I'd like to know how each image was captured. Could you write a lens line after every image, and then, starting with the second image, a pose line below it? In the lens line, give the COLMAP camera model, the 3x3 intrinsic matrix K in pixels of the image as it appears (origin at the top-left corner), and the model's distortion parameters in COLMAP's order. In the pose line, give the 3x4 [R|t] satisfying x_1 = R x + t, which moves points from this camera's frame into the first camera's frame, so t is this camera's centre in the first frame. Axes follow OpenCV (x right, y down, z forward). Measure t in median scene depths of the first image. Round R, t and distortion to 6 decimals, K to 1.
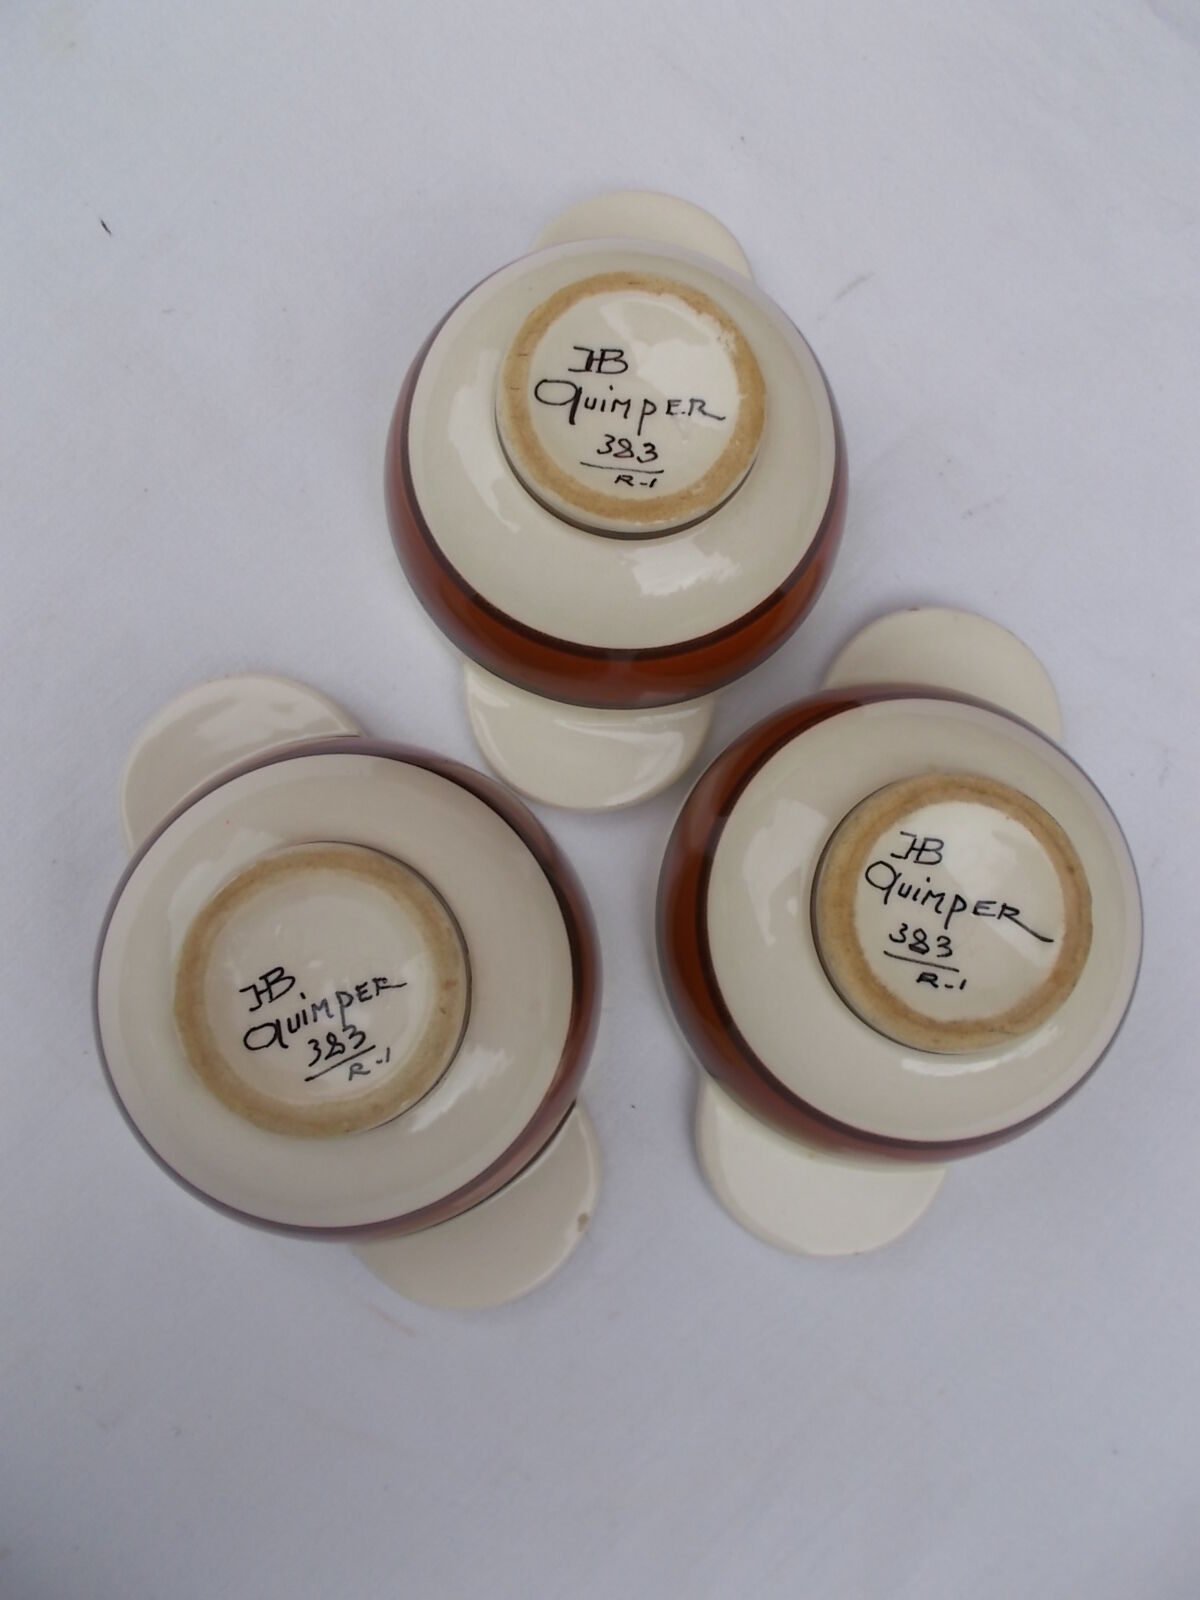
lens RADIAL K [[1181.3, 0, 599.7], [0, 1181.3, 797.2], [0, 0, 1]] dist [-0.018680, 0.014759]
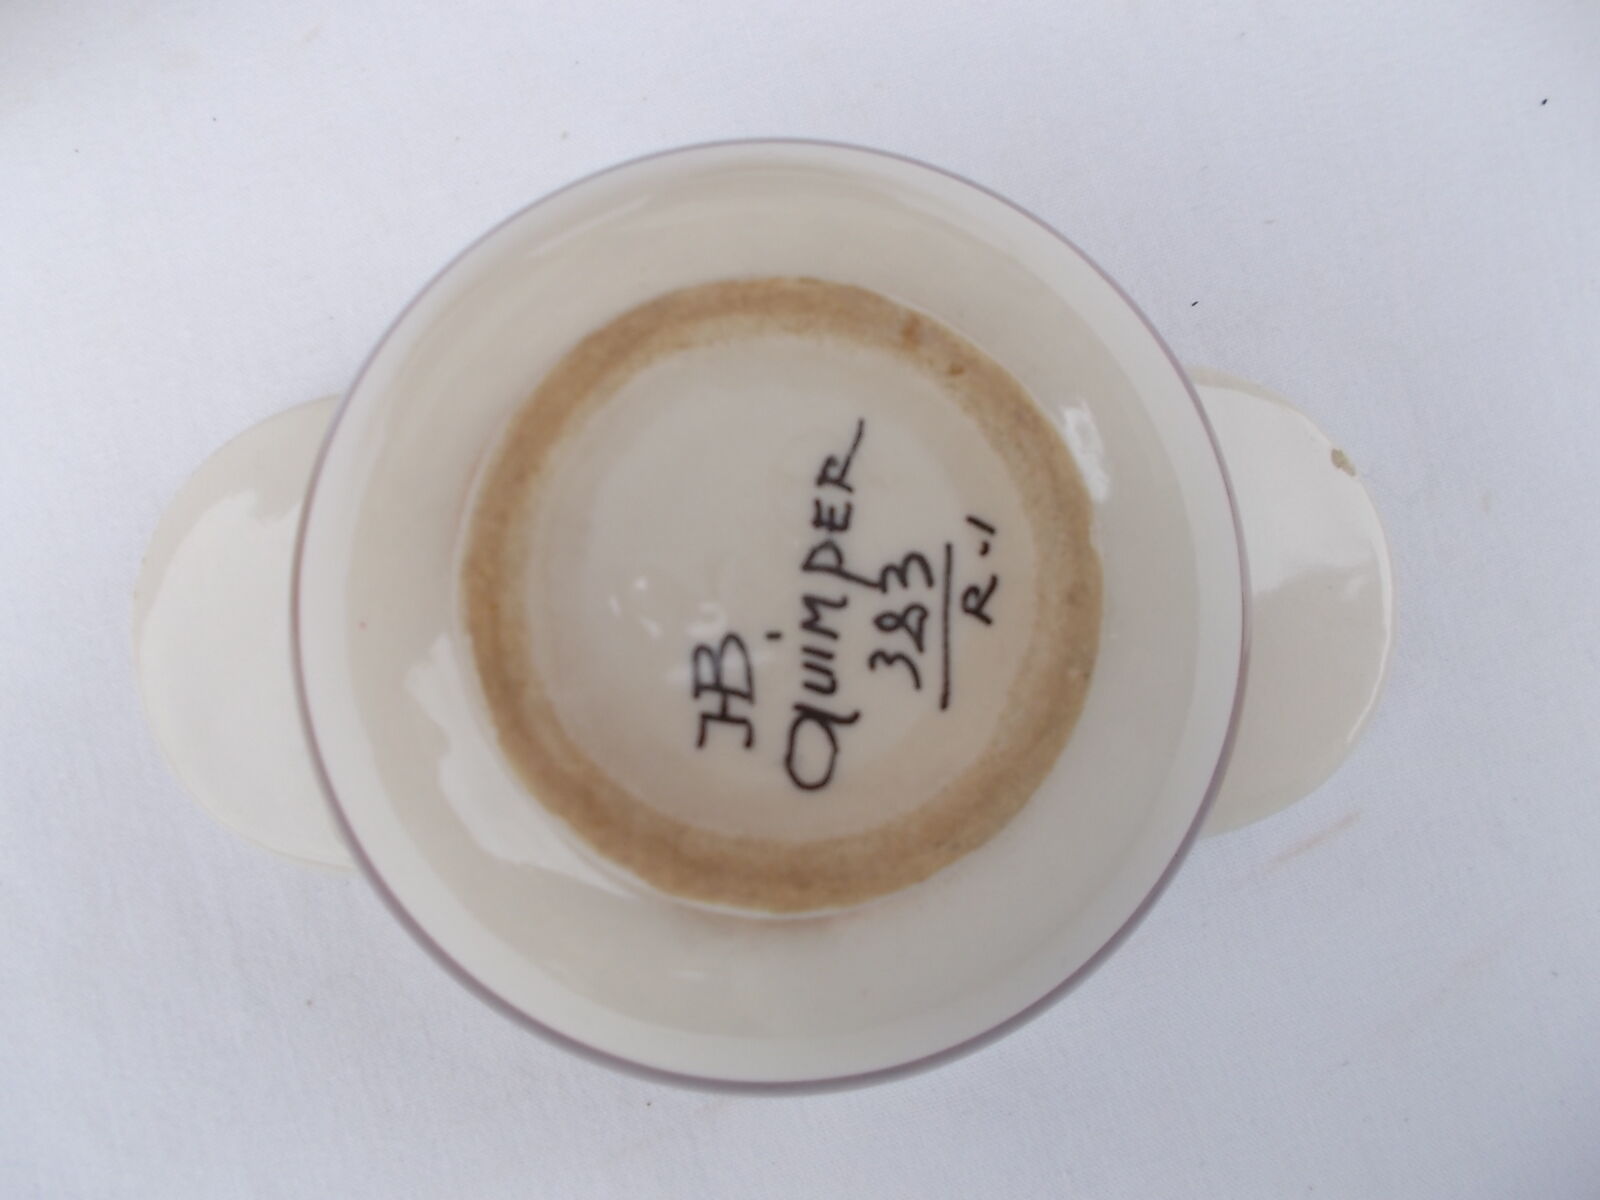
lens RADIAL K [[1181.3, 0, 792.7], [0, 1181.3, 596.0], [0, 0, 1]] dist [-0.018680, 0.014759]
pose [[0.483919, -0.875112, 0.001498, -0.237745], [0.868966, 0.480721, 0.117496, 0.114612], [-0.103542, -0.055557, 0.993072, 0.551844]]
